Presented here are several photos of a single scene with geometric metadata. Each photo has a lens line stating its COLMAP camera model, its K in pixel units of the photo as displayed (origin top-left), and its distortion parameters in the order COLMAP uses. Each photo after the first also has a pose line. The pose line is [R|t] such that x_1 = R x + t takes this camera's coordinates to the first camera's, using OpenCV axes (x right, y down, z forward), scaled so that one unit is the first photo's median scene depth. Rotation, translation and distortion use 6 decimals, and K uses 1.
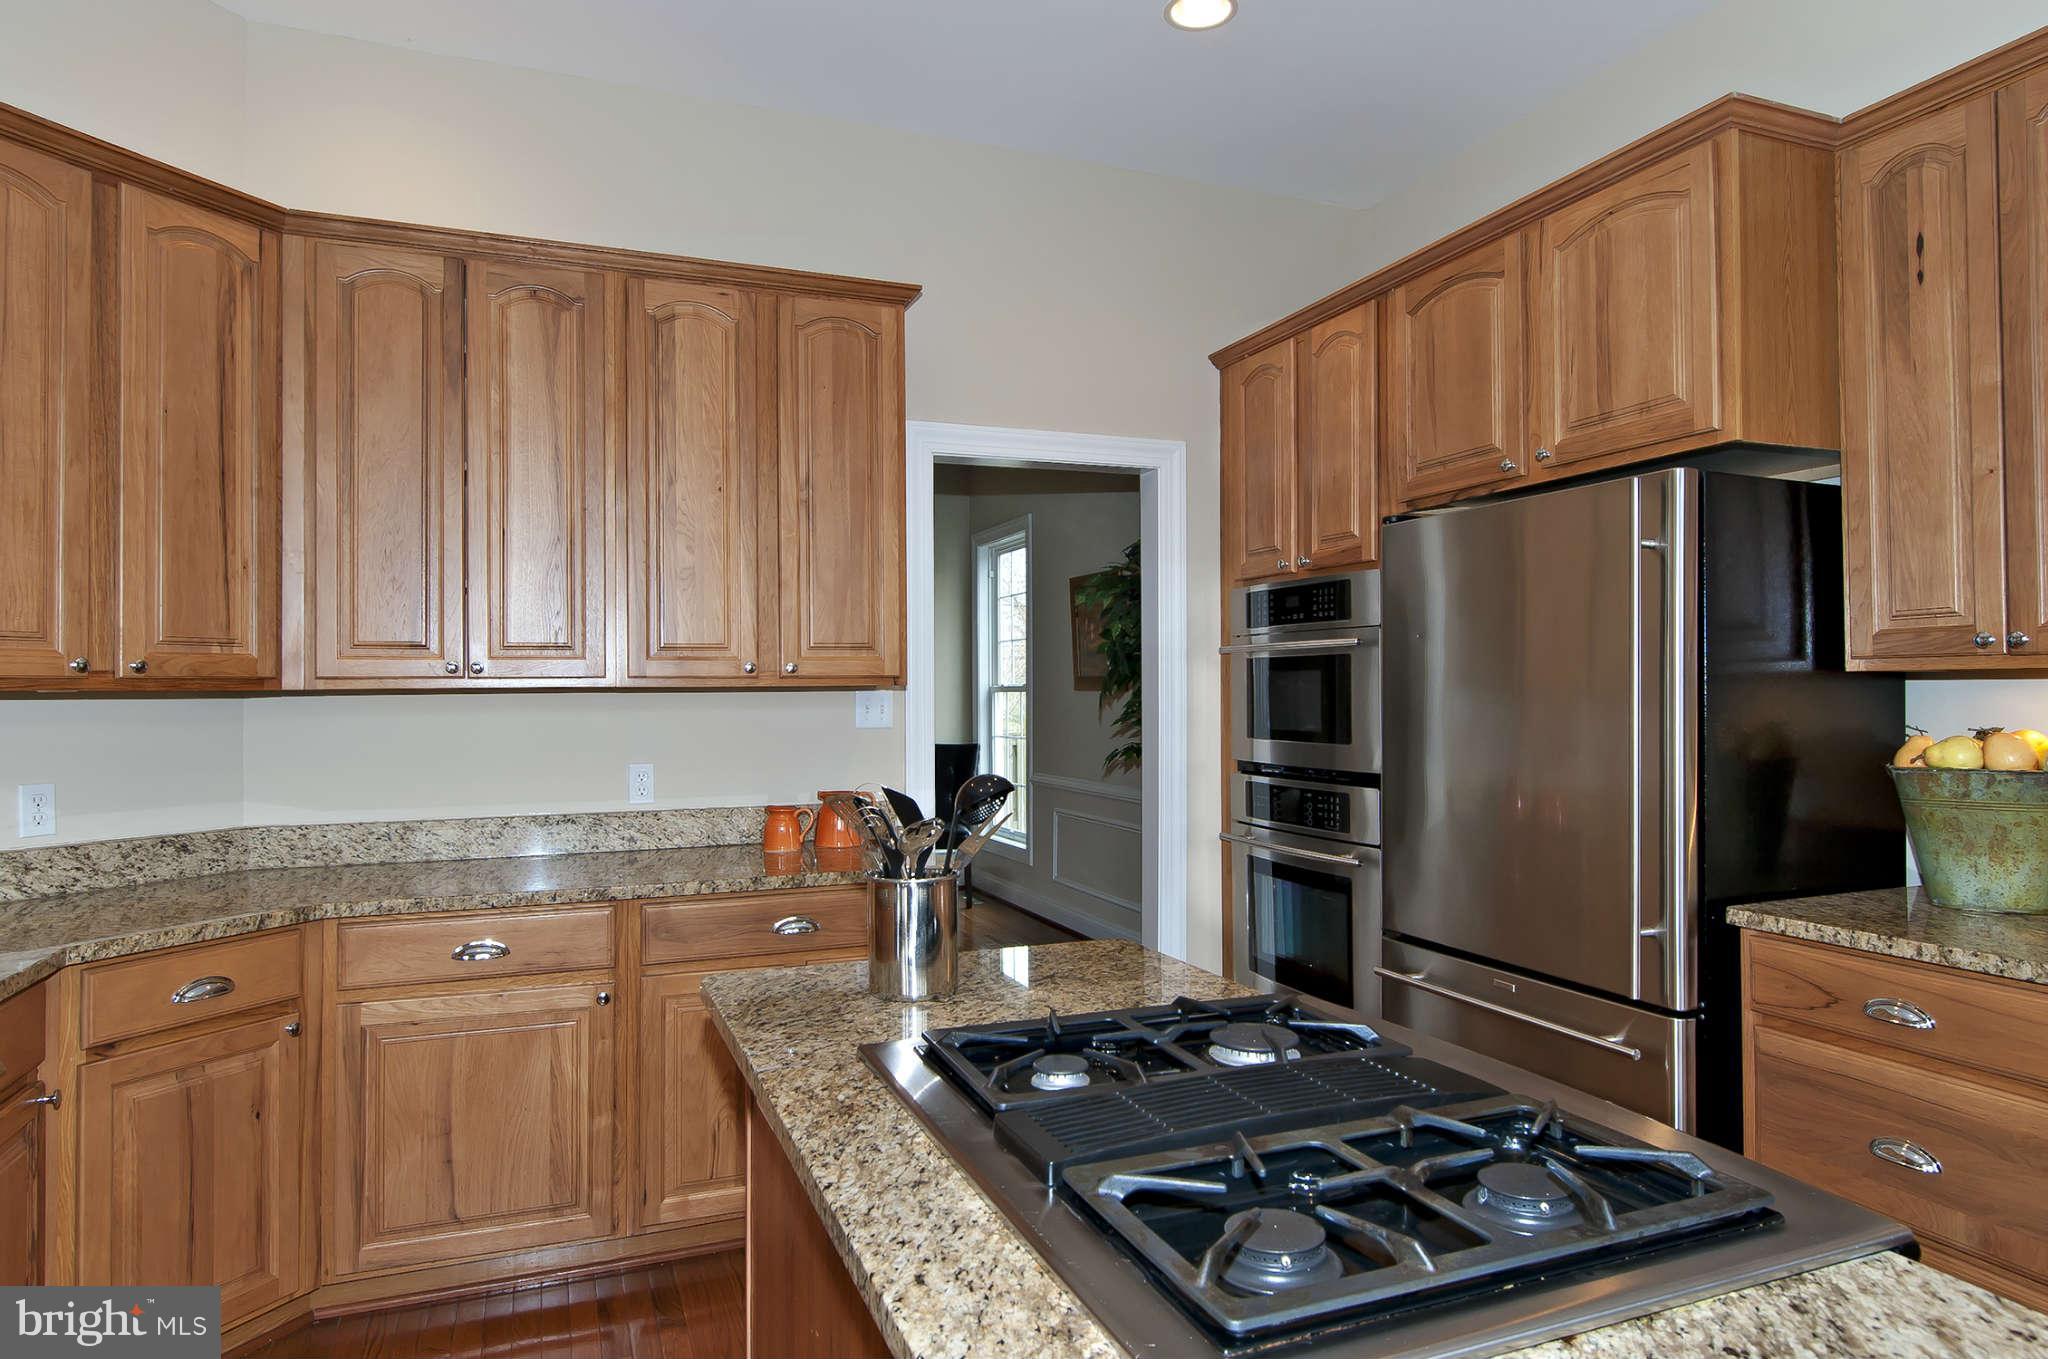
lens RADIAL K [[1203.9, 0, 1034.8], [0, 1203.9, 674.6], [0, 0, 1]] dist [-0.001282, -0.001745]
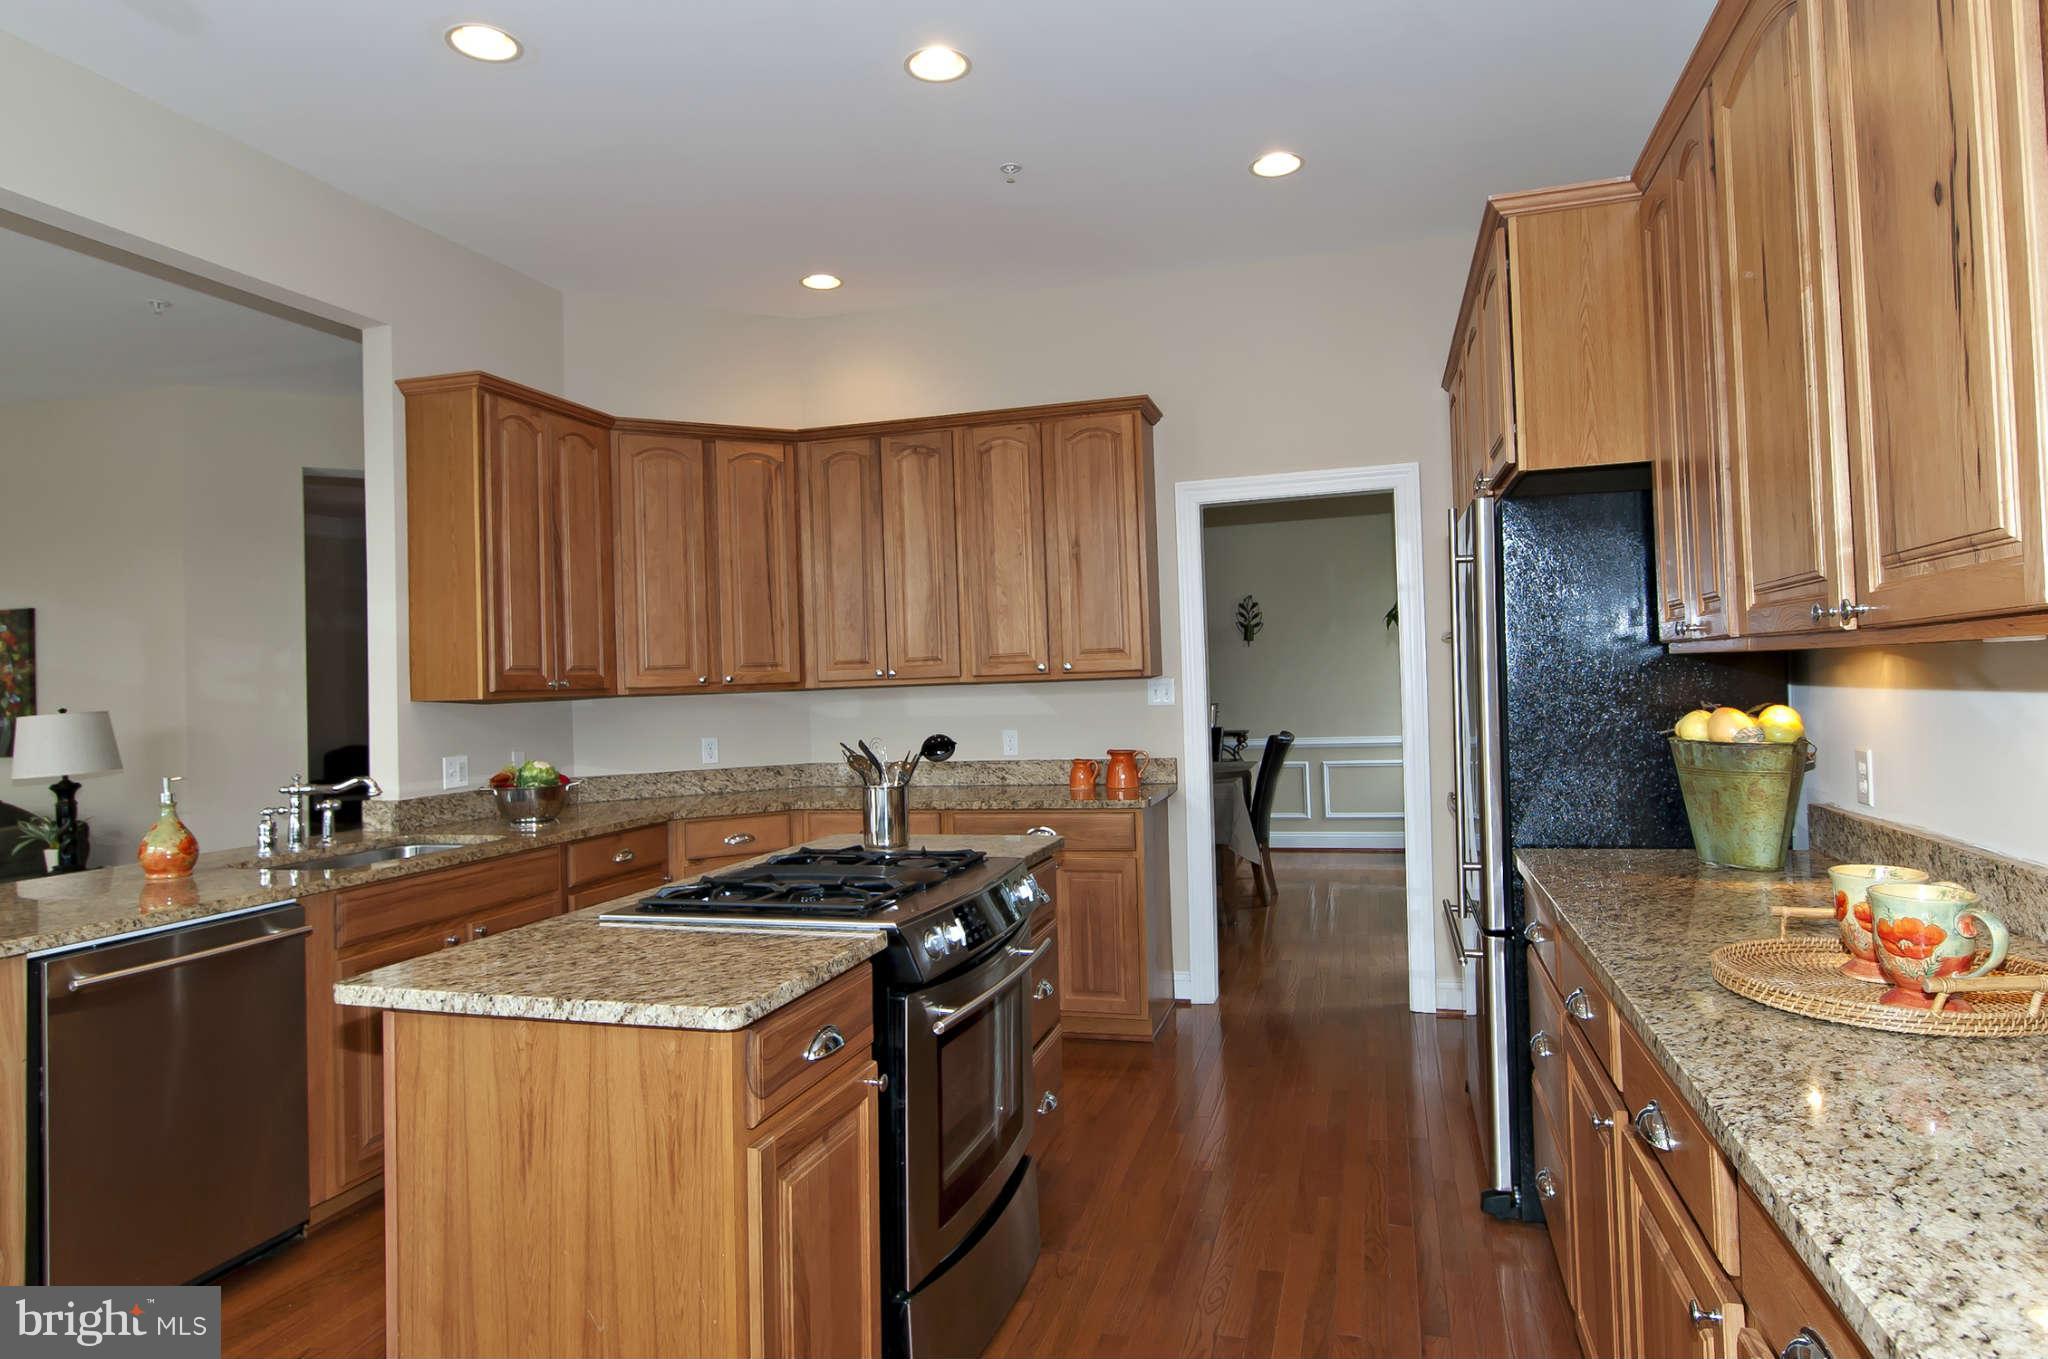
lens RADIAL K [[1179.2, 0, 1049.4], [0, 1179.2, 646.9], [0, 0, 1]] dist [0.000450, -0.000458]
pose [[0.794942, -0.036681, -0.605576, 0.762617], [0.036924, 0.999245, -0.012057, -0.015106], [0.605561, -0.012776, 0.795696, -0.213698]]
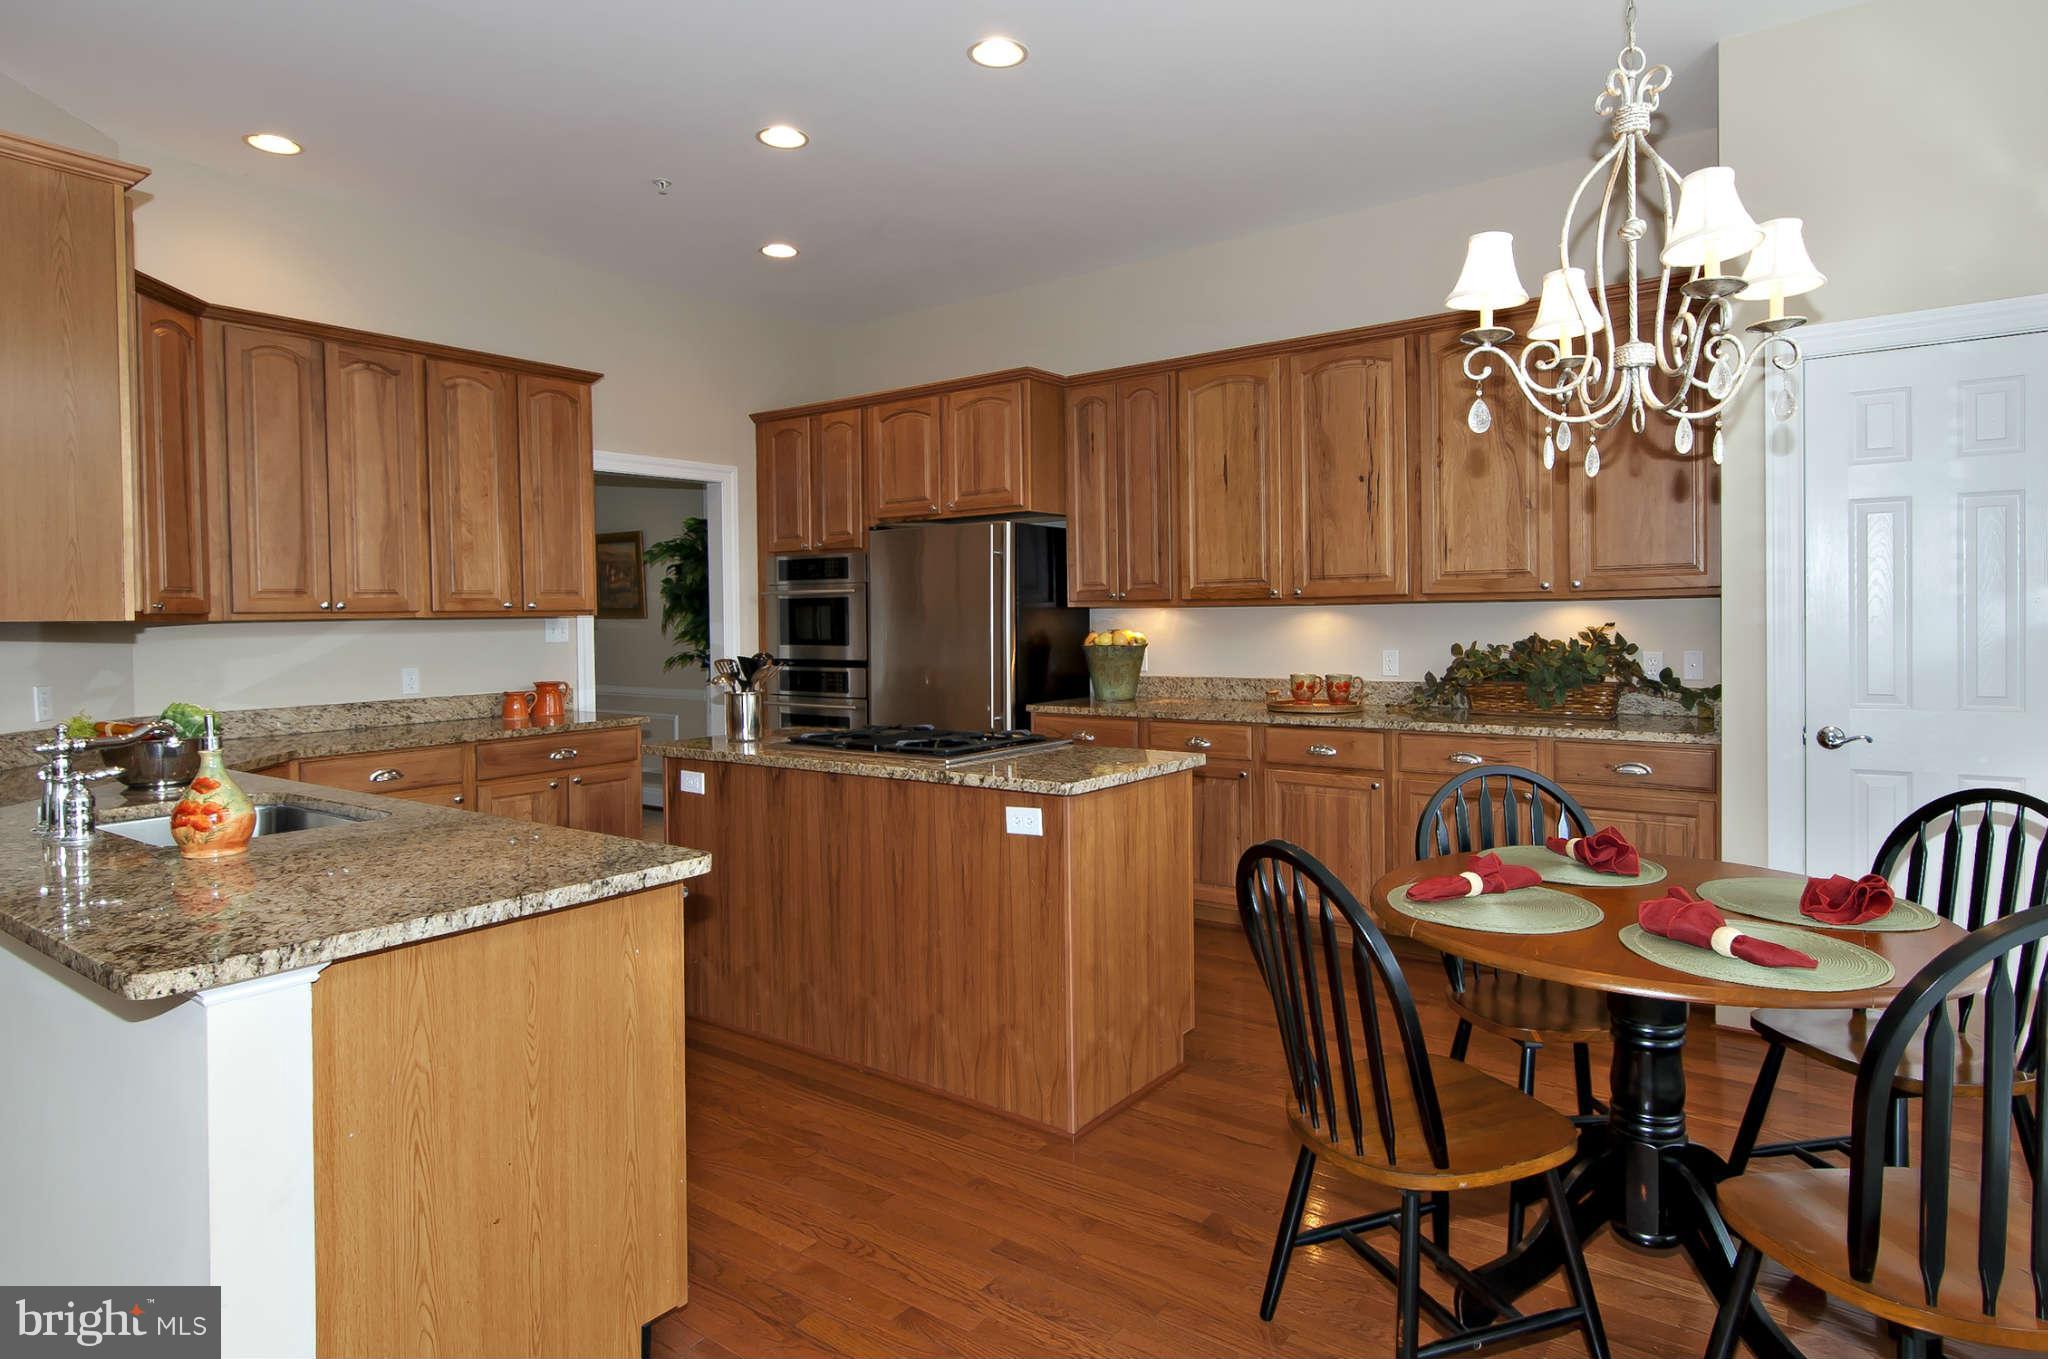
lens RADIAL K [[1113.1, 0, 1028.9], [0, 1113.1, 642.0], [0, 0, 1]] dist [0.018380, -0.000676]
pose [[0.854564, -0.018817, 0.519006, -0.469069], [0.001017, 0.999402, 0.034559, -0.008366], [-0.519346, -0.029005, 0.854072, -0.737448]]
